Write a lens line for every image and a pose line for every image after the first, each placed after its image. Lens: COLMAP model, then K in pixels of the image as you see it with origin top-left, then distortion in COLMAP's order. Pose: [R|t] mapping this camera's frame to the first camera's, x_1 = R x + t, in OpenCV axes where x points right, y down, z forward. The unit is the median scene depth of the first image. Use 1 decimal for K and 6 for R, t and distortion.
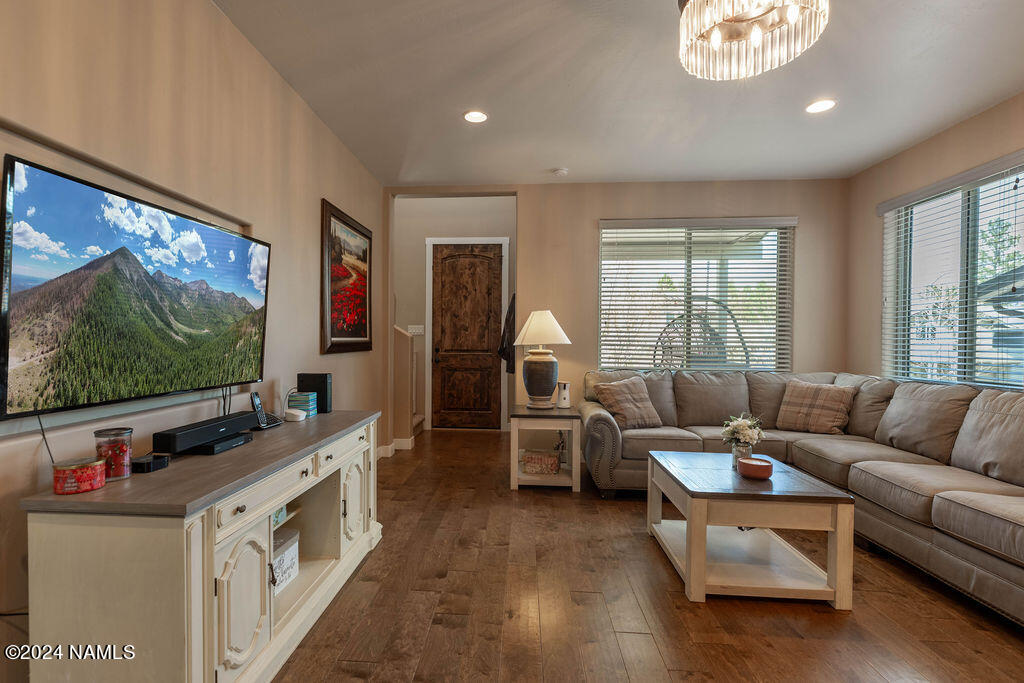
lens RADIAL K [[507.0, 0, 468.9], [0, 507.0, 347.7], [0, 0, 1]] dist [-0.000682, 0.001442]
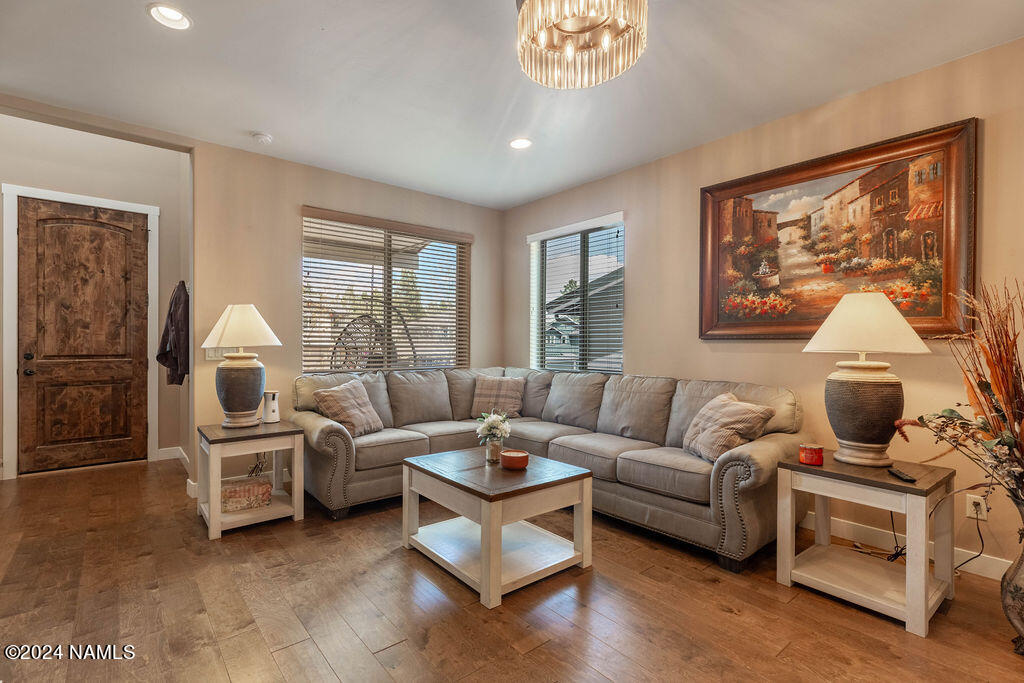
lens RADIAL K [[490.3, 0, 512.8], [0, 490.3, 344.5], [0, 0, 1]] dist [0.008770, -0.001172]
pose [[0.714818, -0.007885, 0.699266, -0.103159], [0.012376, 0.999922, -0.001376, -0.003763], [-0.699201, 0.009638, 0.714860, 0.158772]]
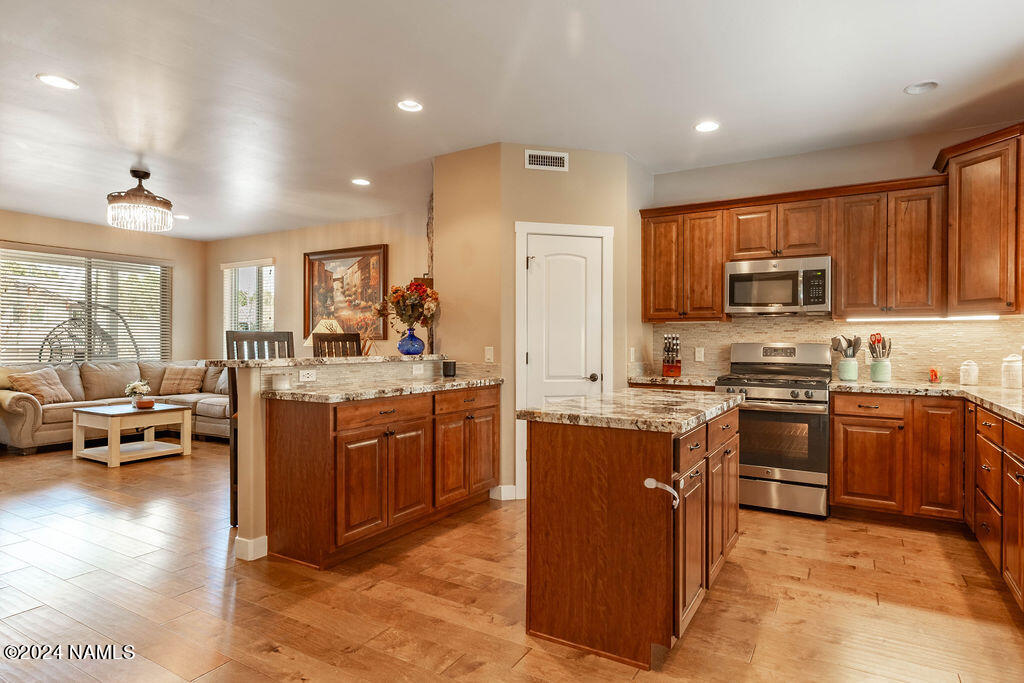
lens RADIAL K [[490.3, 0, 515.7], [0, 490.3, 342.6], [0, 0, 1]] dist [0.008770, -0.001172]
pose [[0.400200, -0.006161, 0.916407, -0.403559], [0.014934, 0.999888, 0.000201, 0.009013], [-0.916306, 0.013605, 0.400248, -0.717292]]
